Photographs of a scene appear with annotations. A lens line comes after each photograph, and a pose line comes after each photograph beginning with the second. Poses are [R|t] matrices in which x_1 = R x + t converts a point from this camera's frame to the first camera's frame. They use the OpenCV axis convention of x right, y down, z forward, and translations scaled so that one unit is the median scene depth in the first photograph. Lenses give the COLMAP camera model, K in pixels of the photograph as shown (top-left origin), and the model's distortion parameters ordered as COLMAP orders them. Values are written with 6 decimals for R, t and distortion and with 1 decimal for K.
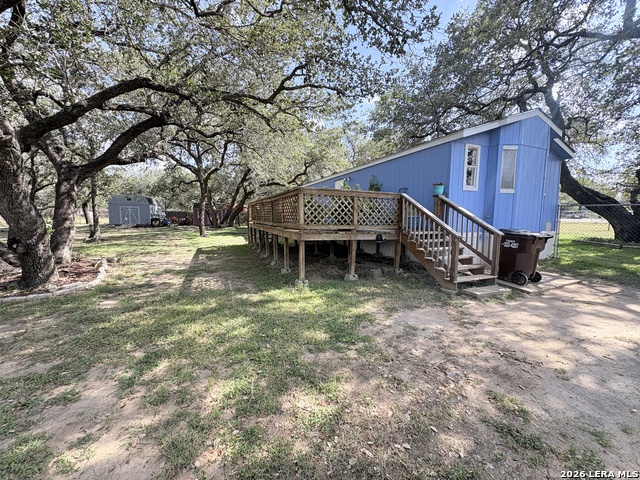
lens RADIAL K [[254.6, 0, 320.0], [0, 254.6, 240.0], [0, 0, 1]] dist [-0.000851, -0.000226]
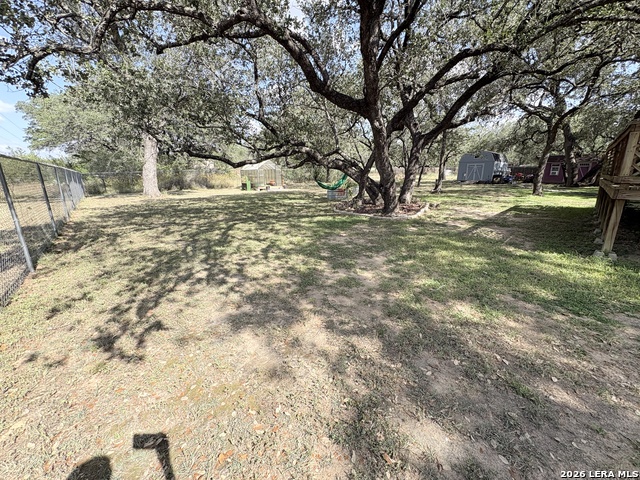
lens RADIAL K [[254.6, 0, 320.0], [0, 254.6, 240.0], [0, 0, 1]] dist [-0.000851, -0.000226]
pose [[0.363190, 0.224439, -0.904279, 0.314628], [-0.075434, 0.974450, 0.211558, 0.027491], [0.928656, -0.008622, 0.370841, -0.072355]]
